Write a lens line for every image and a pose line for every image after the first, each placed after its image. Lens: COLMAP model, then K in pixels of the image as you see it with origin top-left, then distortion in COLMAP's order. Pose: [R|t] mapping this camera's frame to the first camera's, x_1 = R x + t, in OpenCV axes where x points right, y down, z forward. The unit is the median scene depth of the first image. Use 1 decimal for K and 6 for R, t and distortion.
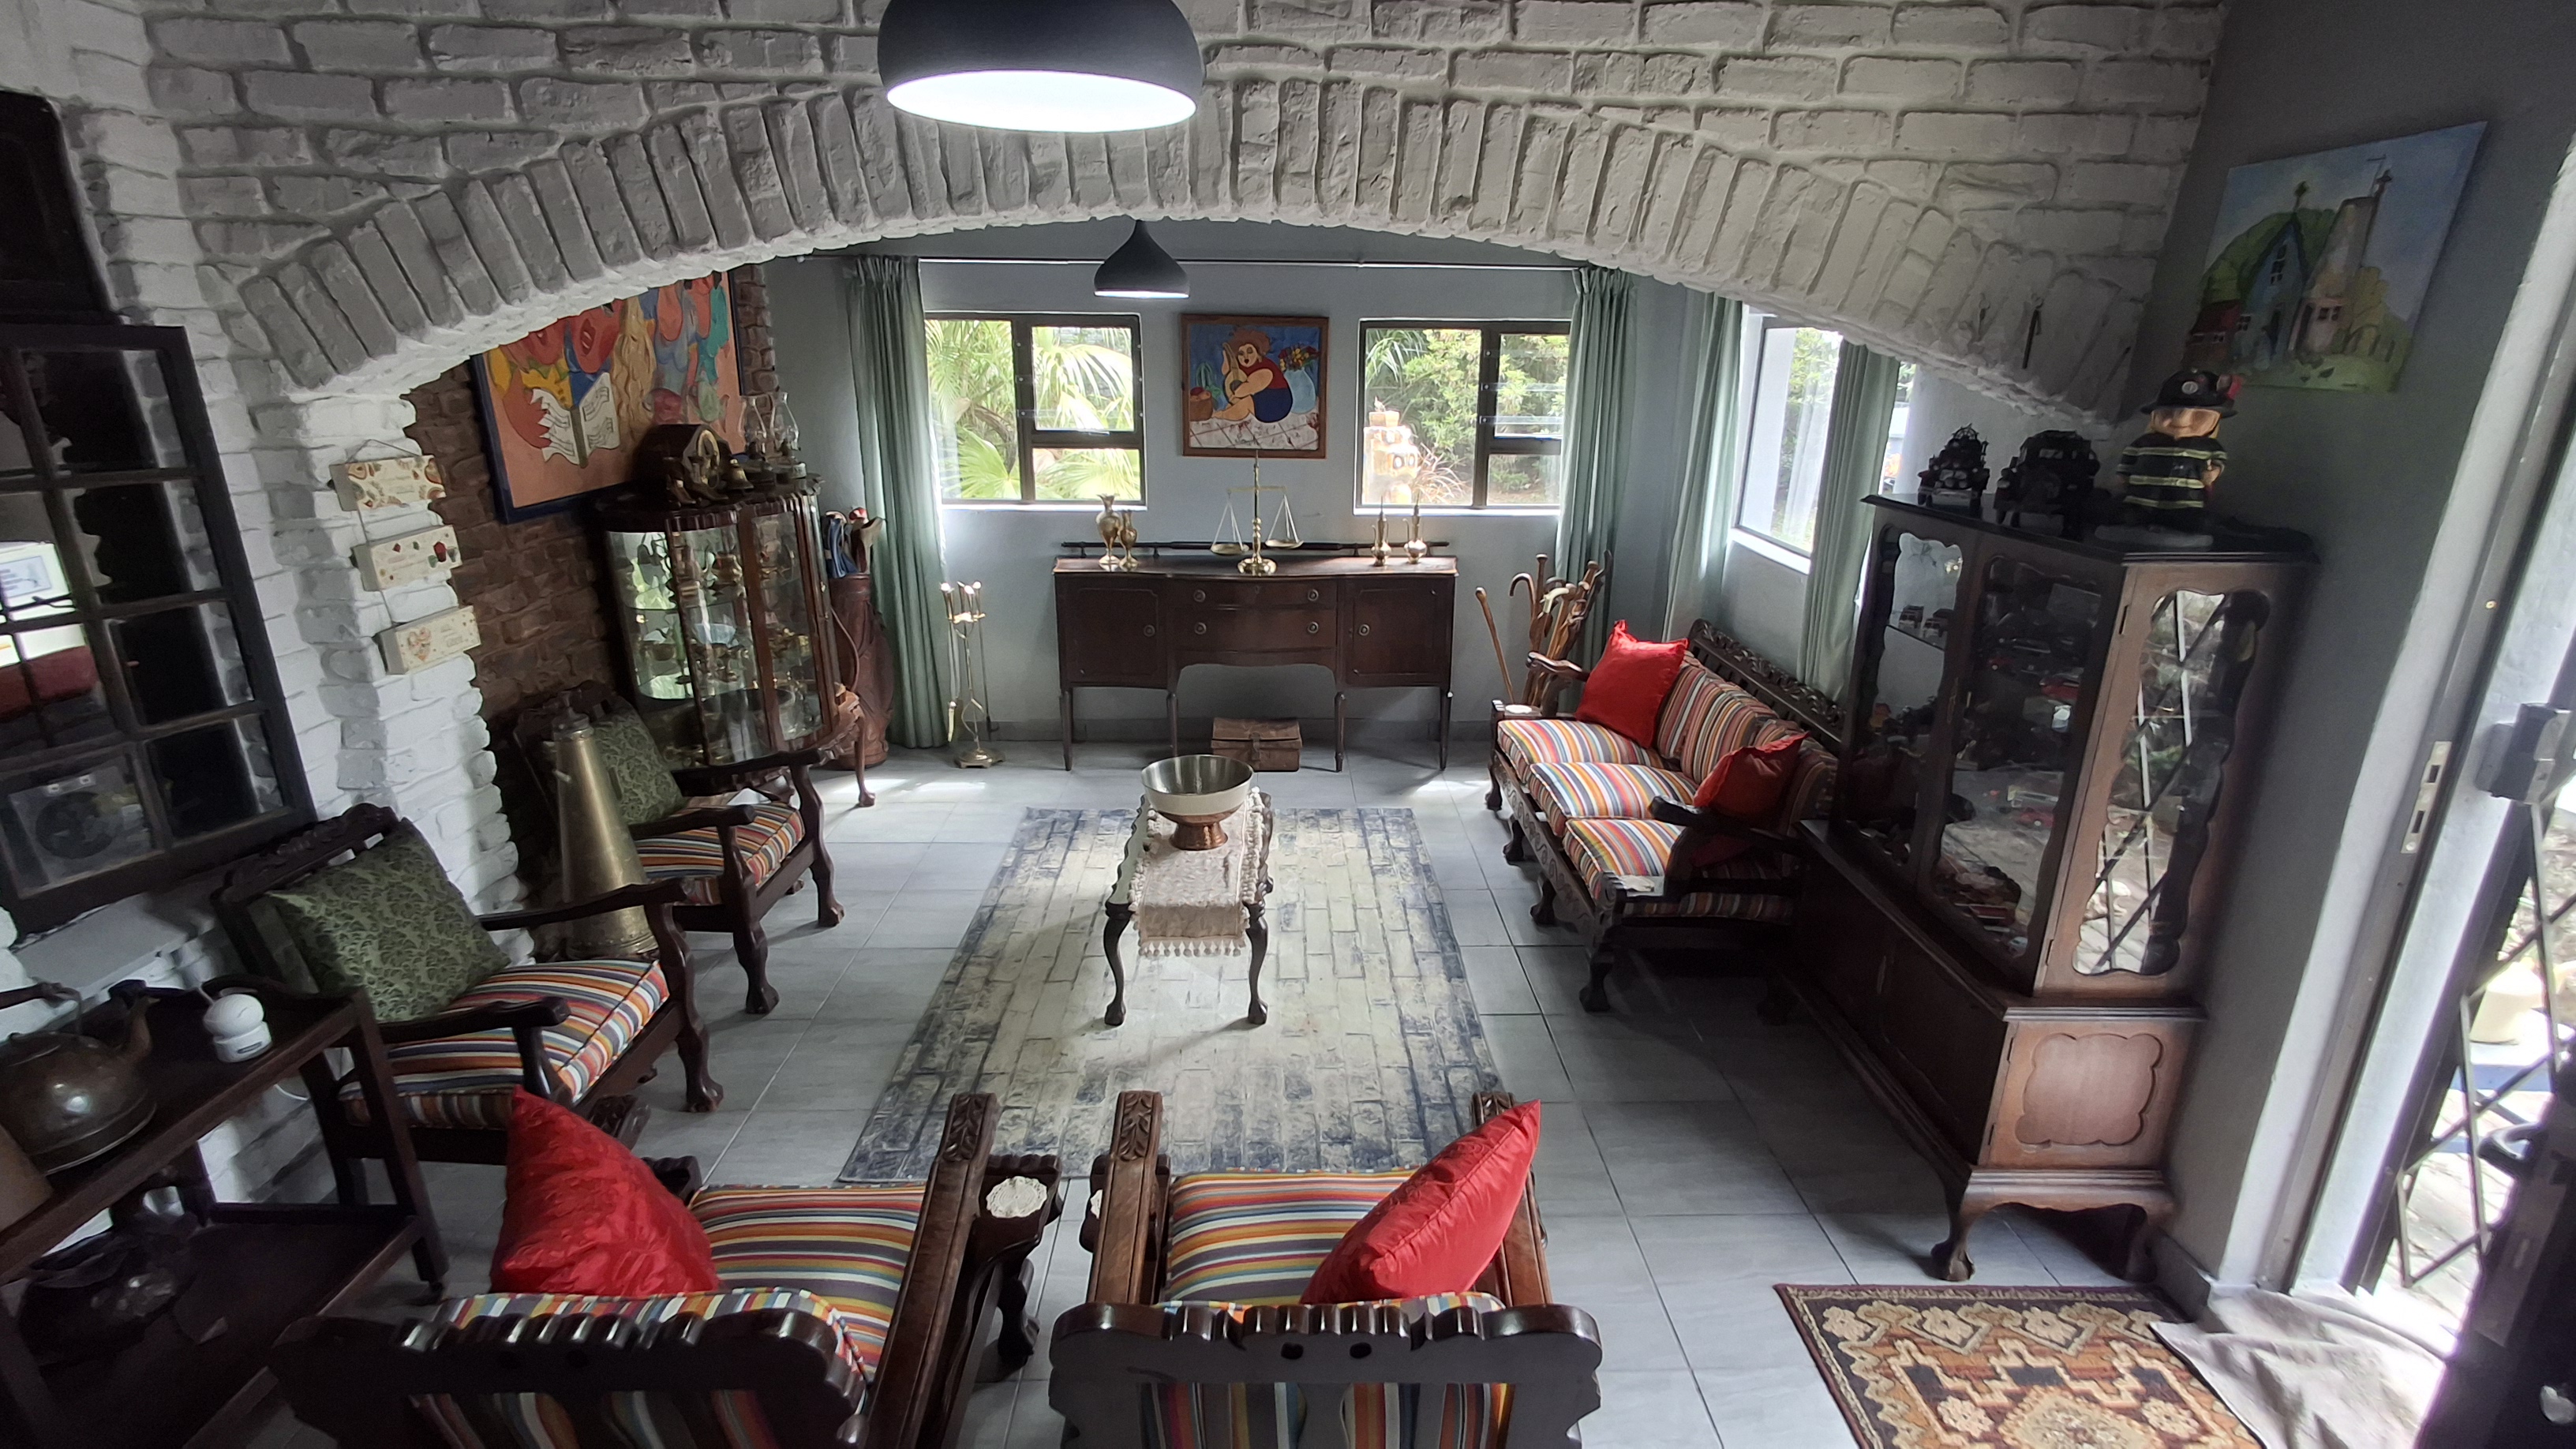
lens RADIAL K [[1178.3, 0, 1291.3], [0, 1178.3, 728.3], [0, 0, 1]] dist [0.006054, 0.003516]
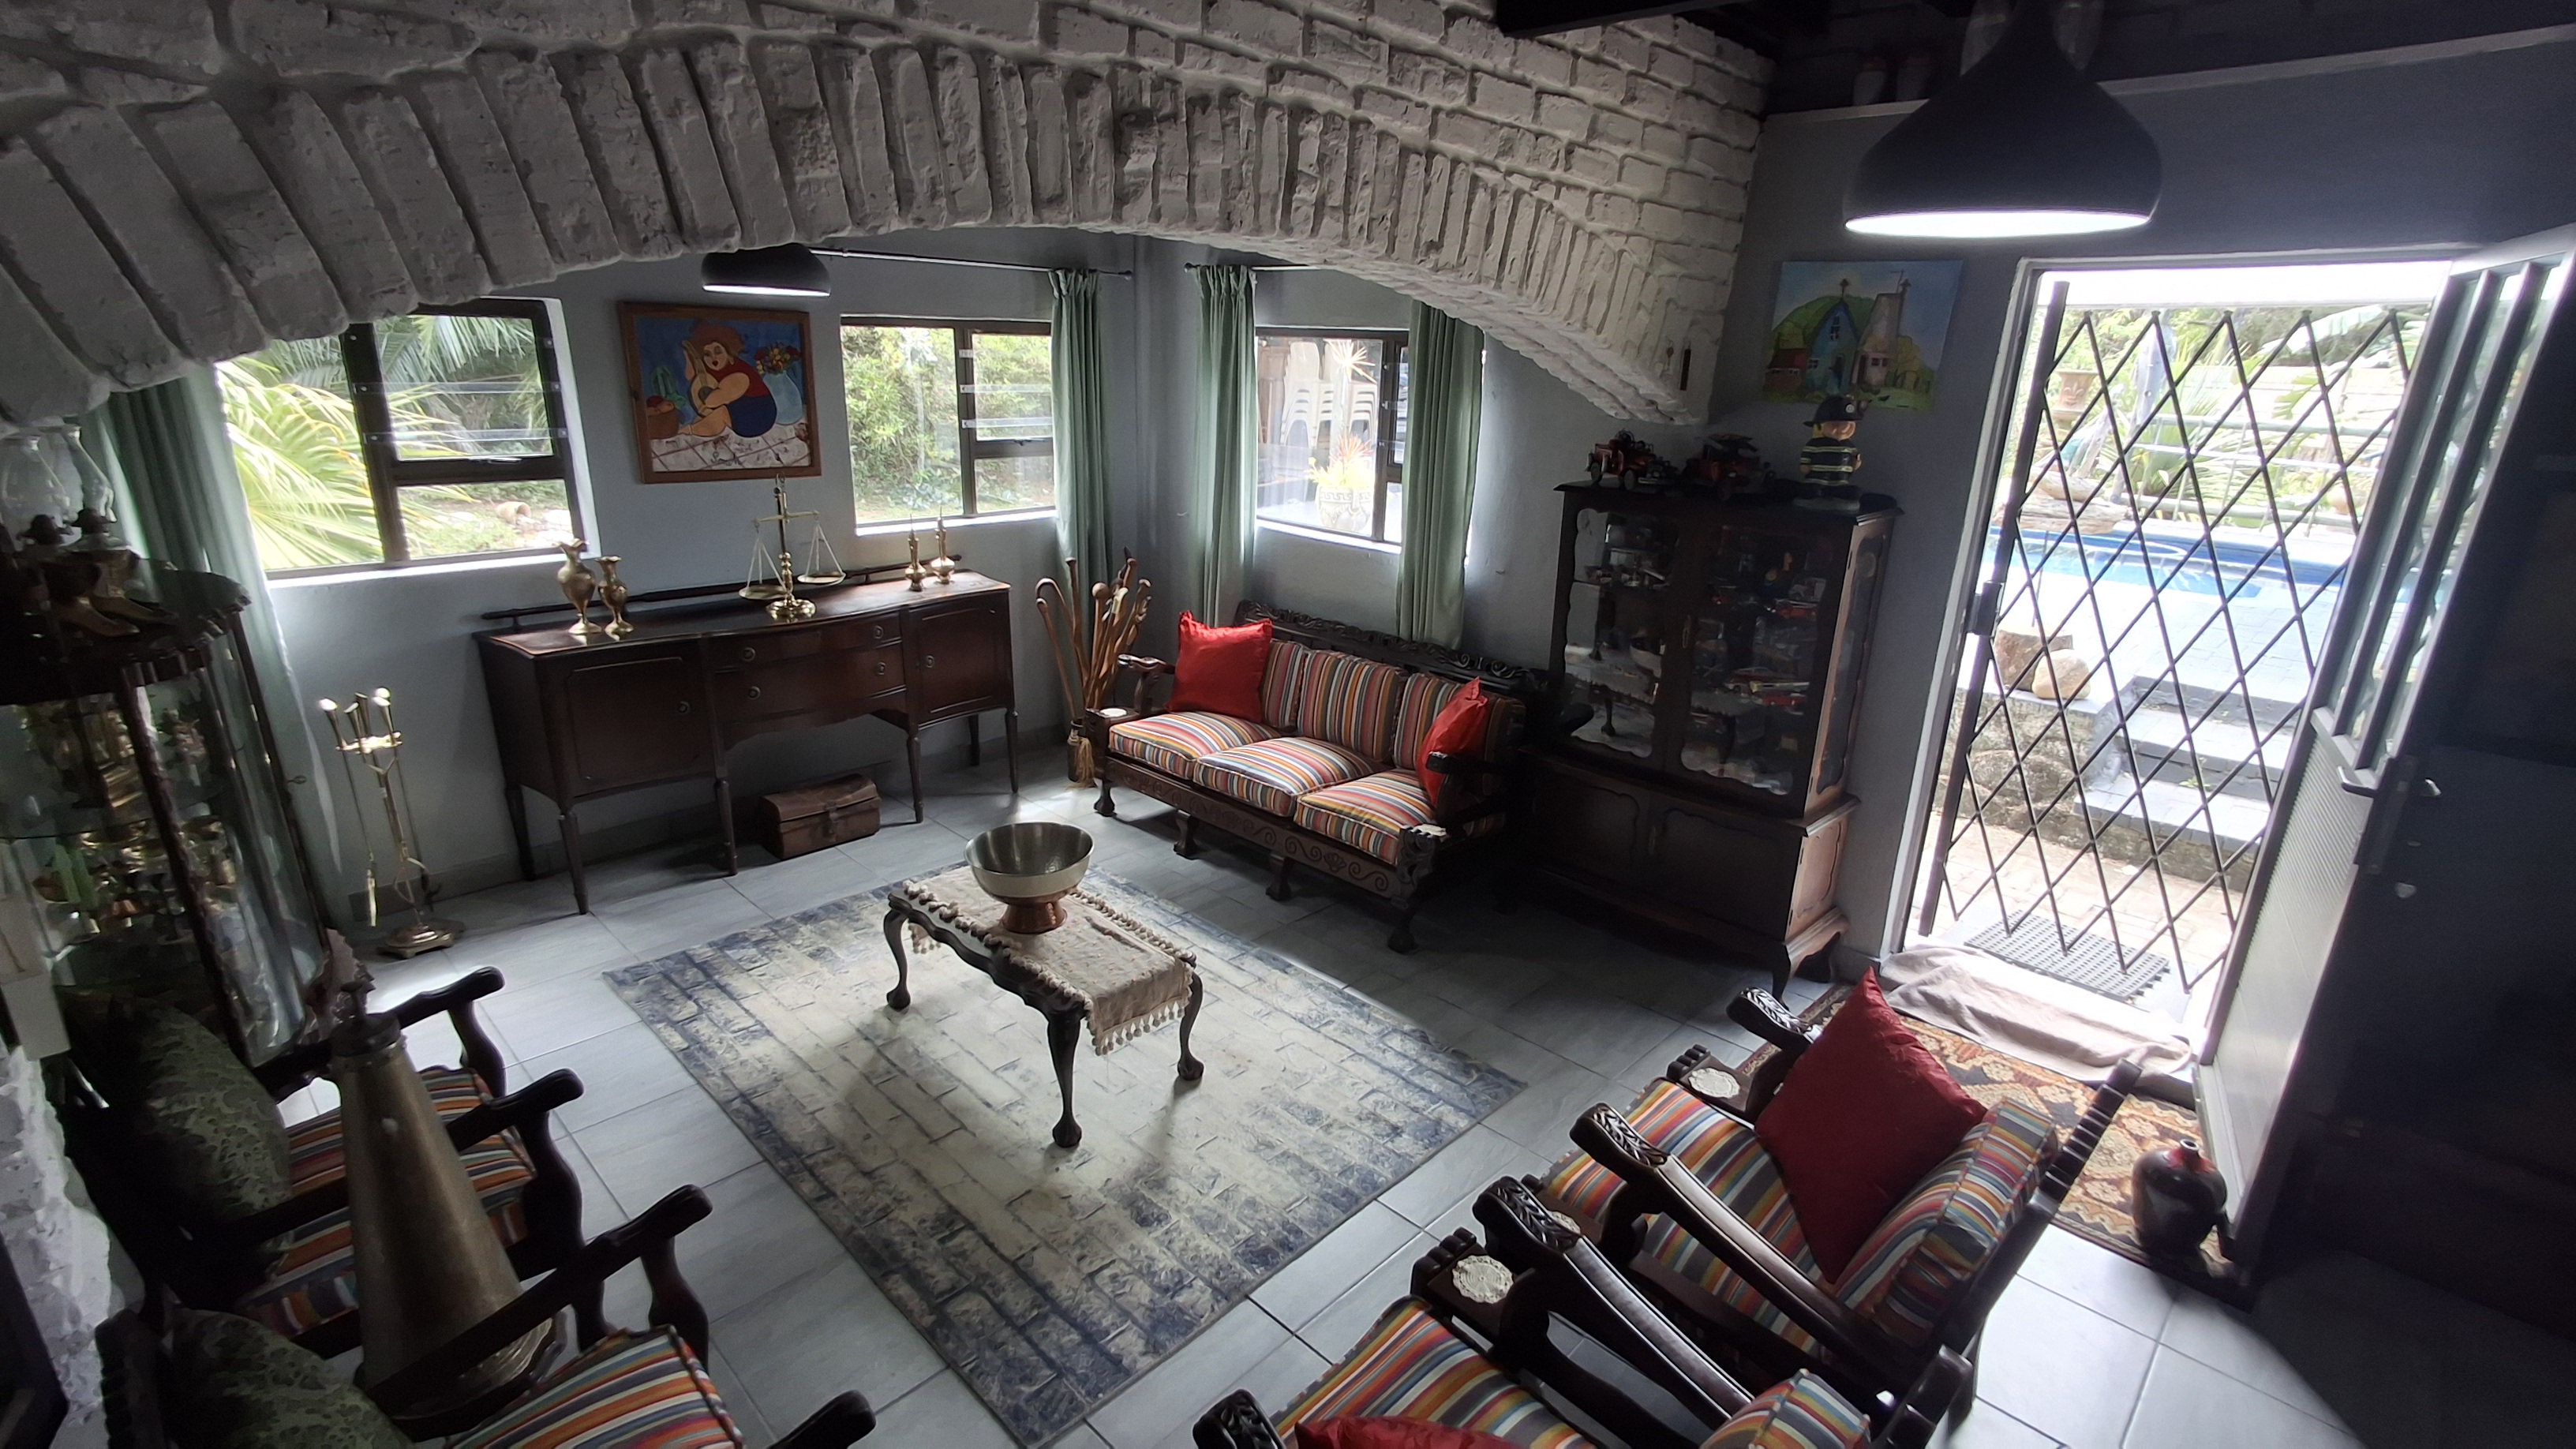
lens RADIAL K [[1178.3, 0, 1294.3], [0, 1178.3, 729.1], [0, 0, 1]] dist [0.006054, 0.003516]
pose [[0.718555, -0.206160, 0.664212, -0.774368], [0.193025, 0.976650, 0.094318, -0.141782], [-0.668147, 0.060437, 0.741571, 0.312721]]
